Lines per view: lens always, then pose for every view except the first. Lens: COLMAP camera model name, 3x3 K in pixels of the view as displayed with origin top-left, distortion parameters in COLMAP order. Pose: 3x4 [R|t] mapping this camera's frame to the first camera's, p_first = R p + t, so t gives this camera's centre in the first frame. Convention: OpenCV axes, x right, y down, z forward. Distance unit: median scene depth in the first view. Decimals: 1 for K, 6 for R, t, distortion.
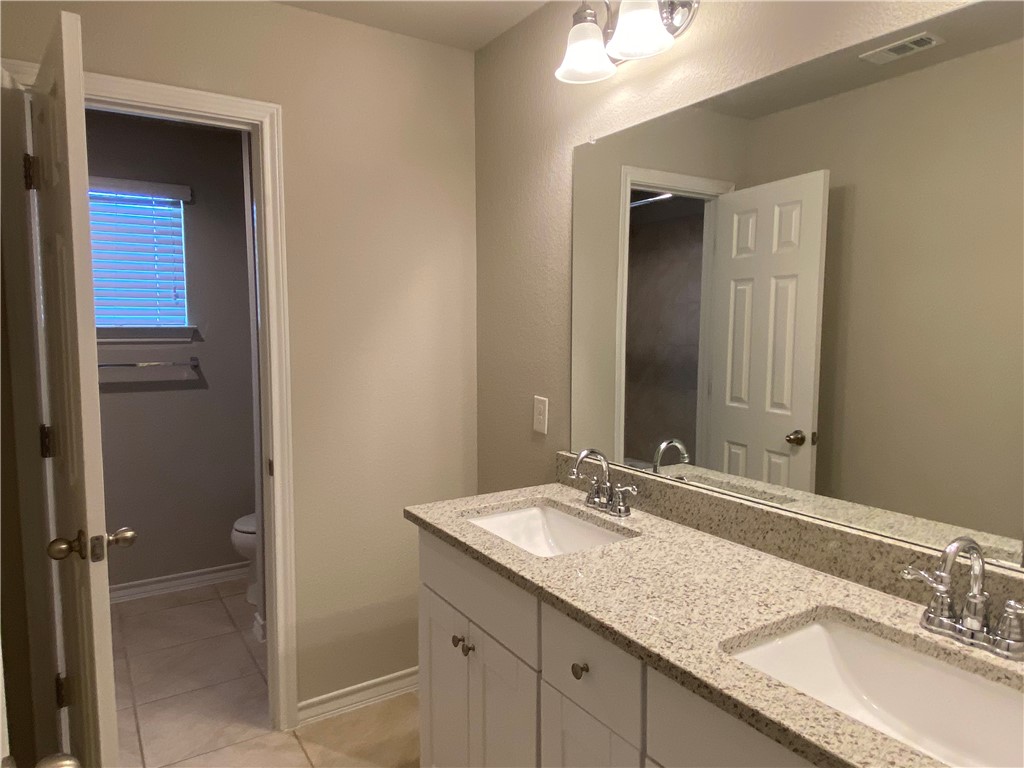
lens RADIAL K [[666.5, 0, 511.2], [0, 666.5, 385.0], [0, 0, 1]] dist [0.042224, -0.002338]
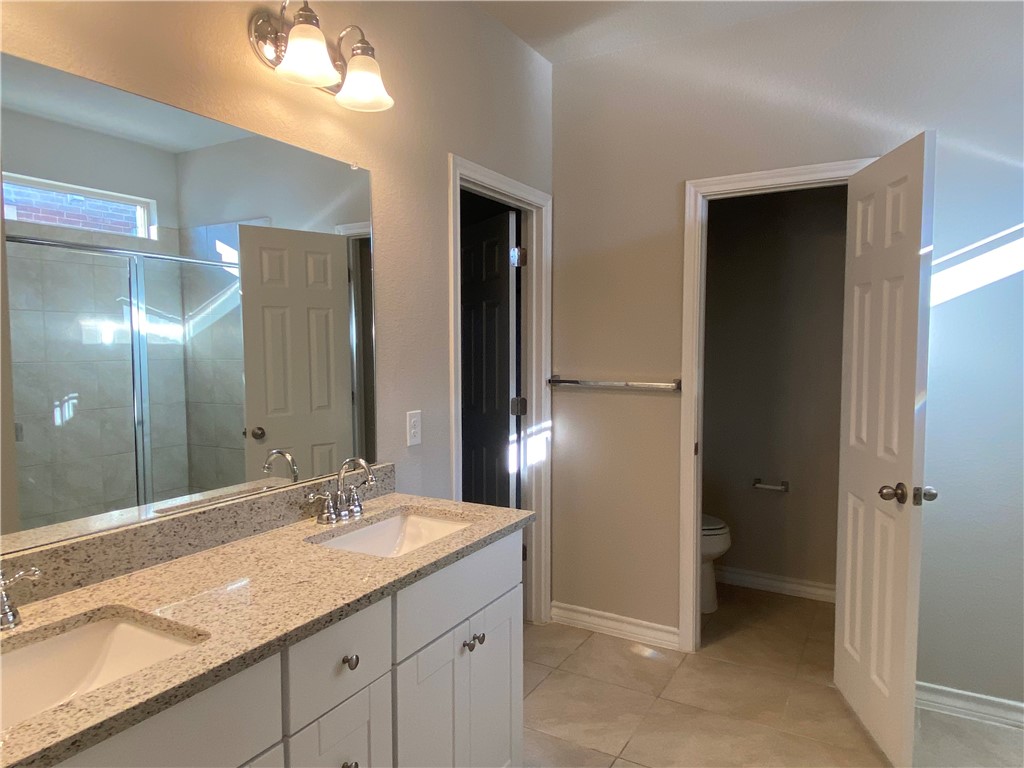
lens RADIAL K [[666.5, 0, 511.8], [0, 666.5, 386.0], [0, 0, 1]] dist [0.042224, -0.002338]
pose [[-0.465886, -0.050674, 0.883392, -0.956897], [0.086831, 0.990922, 0.102635, -0.088266], [-0.880574, 0.124522, -0.457257, 1.252028]]
